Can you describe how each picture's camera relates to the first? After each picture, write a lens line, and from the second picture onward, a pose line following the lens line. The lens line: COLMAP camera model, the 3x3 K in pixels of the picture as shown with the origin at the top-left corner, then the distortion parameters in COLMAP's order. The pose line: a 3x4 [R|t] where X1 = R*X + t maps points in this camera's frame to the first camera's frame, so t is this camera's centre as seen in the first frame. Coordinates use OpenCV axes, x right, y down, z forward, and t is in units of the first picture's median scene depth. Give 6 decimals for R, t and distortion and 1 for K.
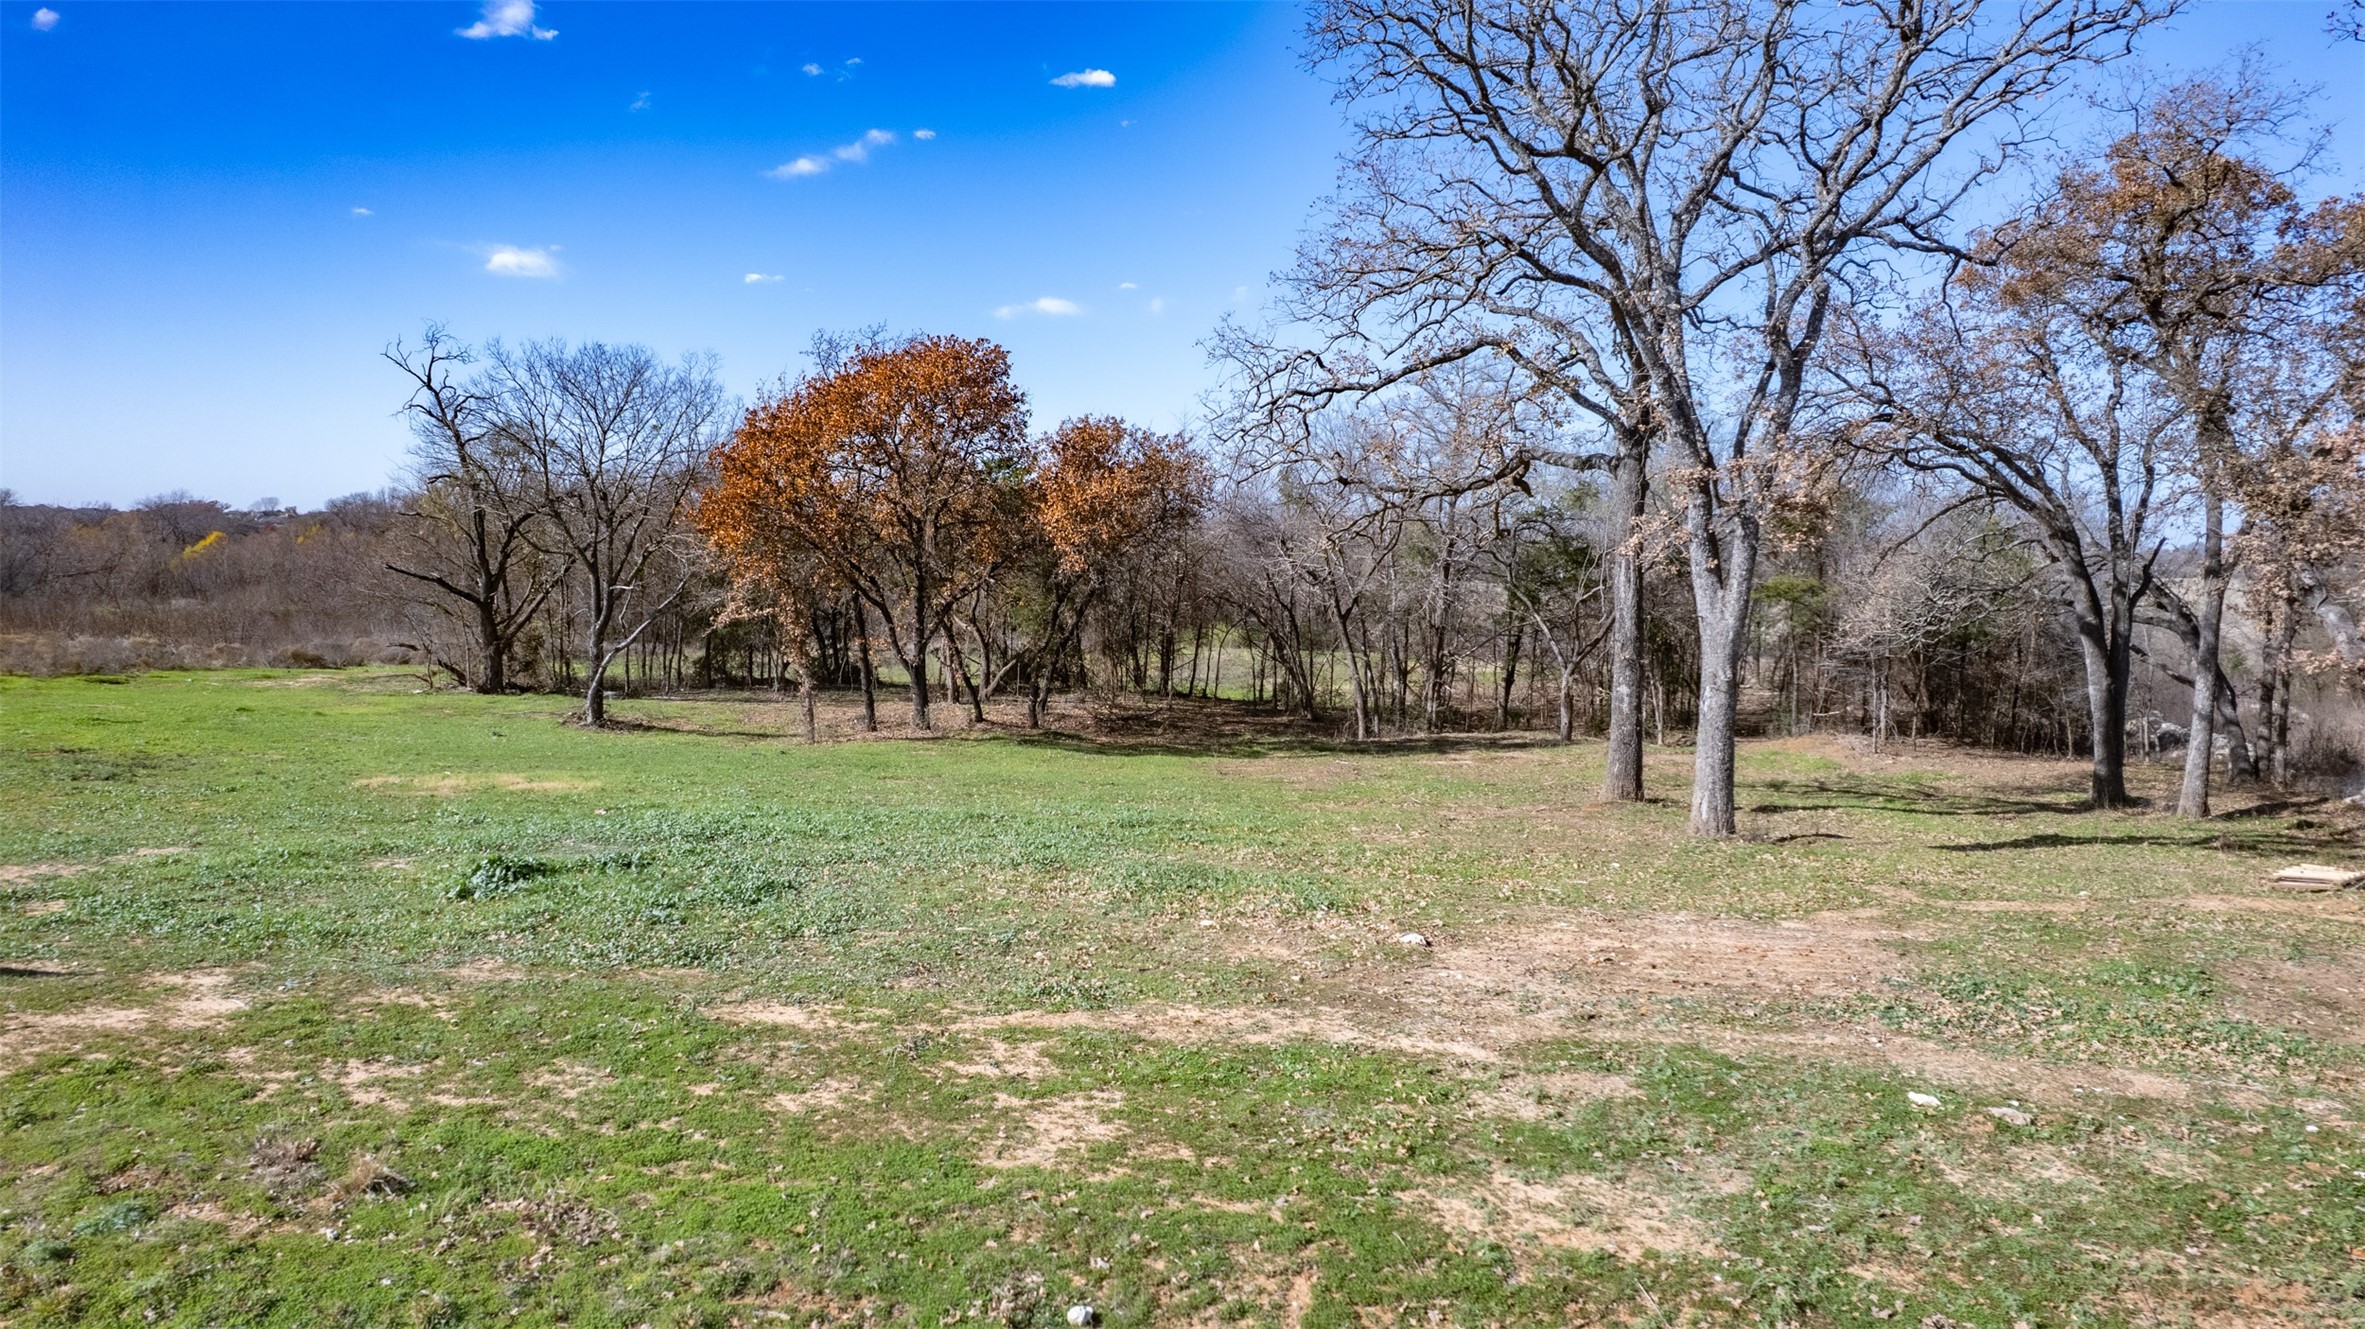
lens RADIAL K [[1424.3, 0, 1102.2], [0, 1424.3, 655.7], [0, 0, 1]] dist [-0.051354, 0.000119]
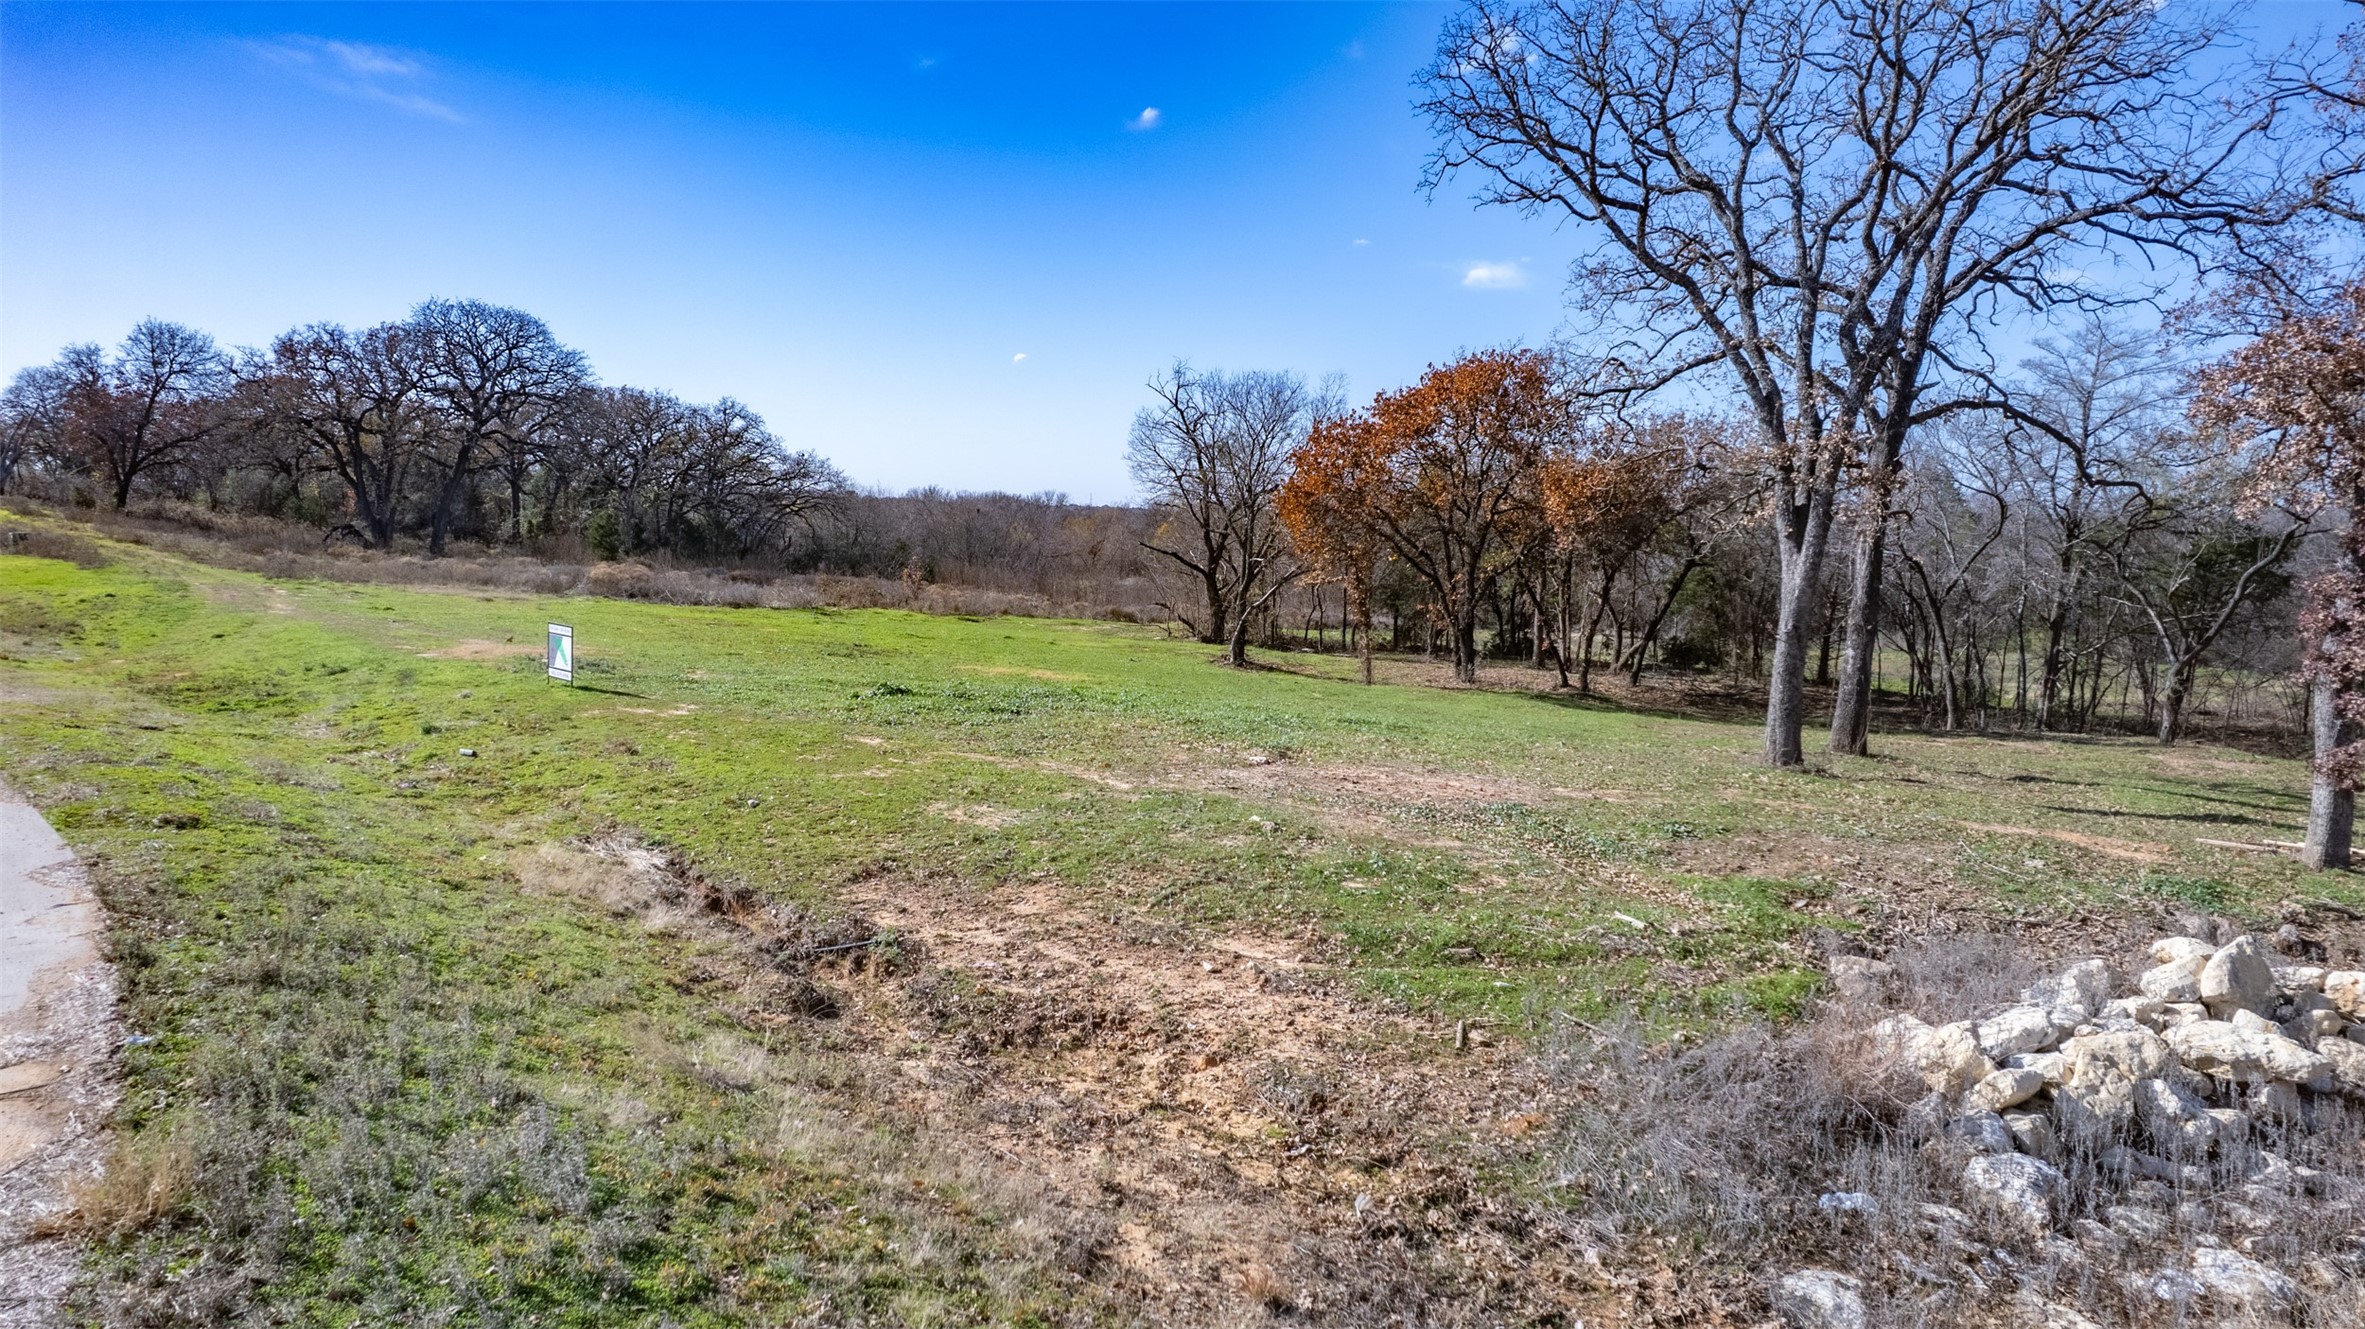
lens RADIAL K [[1441.6, 0, 1185.7], [0, 1441.6, 628.7], [0, 0, 1]] dist [-0.106078, 0.063483]
pose [[0.824162, 0.040341, -0.564915, 0.345846], [-0.051750, 0.998651, -0.004184, 0.022783], [0.563984, 0.032683, 0.825138, -0.113874]]
